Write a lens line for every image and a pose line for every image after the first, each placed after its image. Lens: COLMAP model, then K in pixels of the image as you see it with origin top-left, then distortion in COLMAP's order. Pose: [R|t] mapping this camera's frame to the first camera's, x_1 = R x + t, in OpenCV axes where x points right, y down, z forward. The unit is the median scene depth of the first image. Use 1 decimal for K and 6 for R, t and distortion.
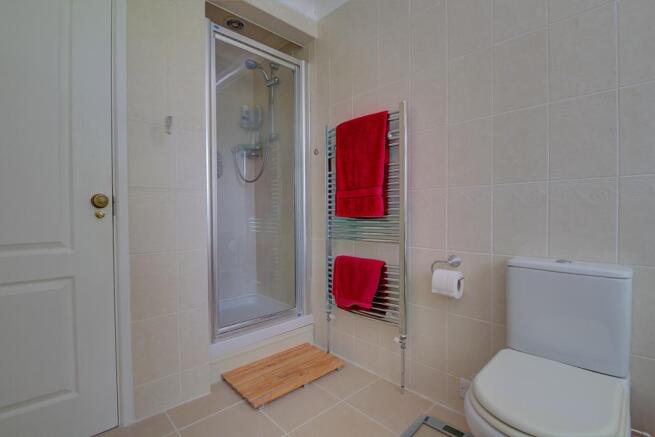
lens RADIAL K [[301.0, 0, 327.5], [0, 301.0, 218.5], [0, 0, 1]] dist [-0.002466, -0.000467]
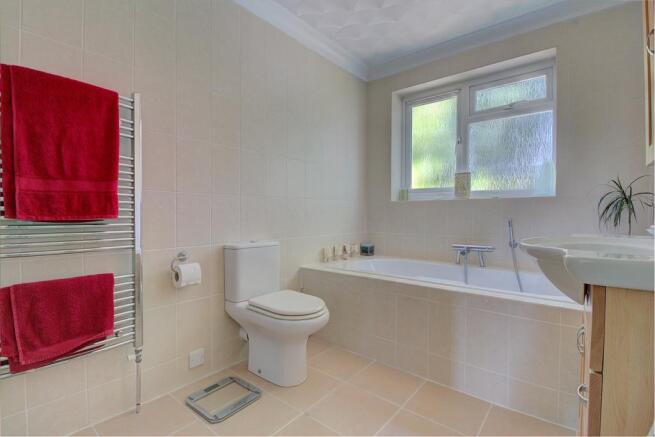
lens RADIAL K [[301.0, 0, 327.5], [0, 301.0, 218.5], [0, 0, 1]] dist [-0.002466, -0.000467]
pose [[-0.106416, -0.007400, 0.994294, -0.680234], [0.018719, 0.999780, 0.009444, -0.003006], [-0.994145, 0.019617, -0.106254, 0.492754]]
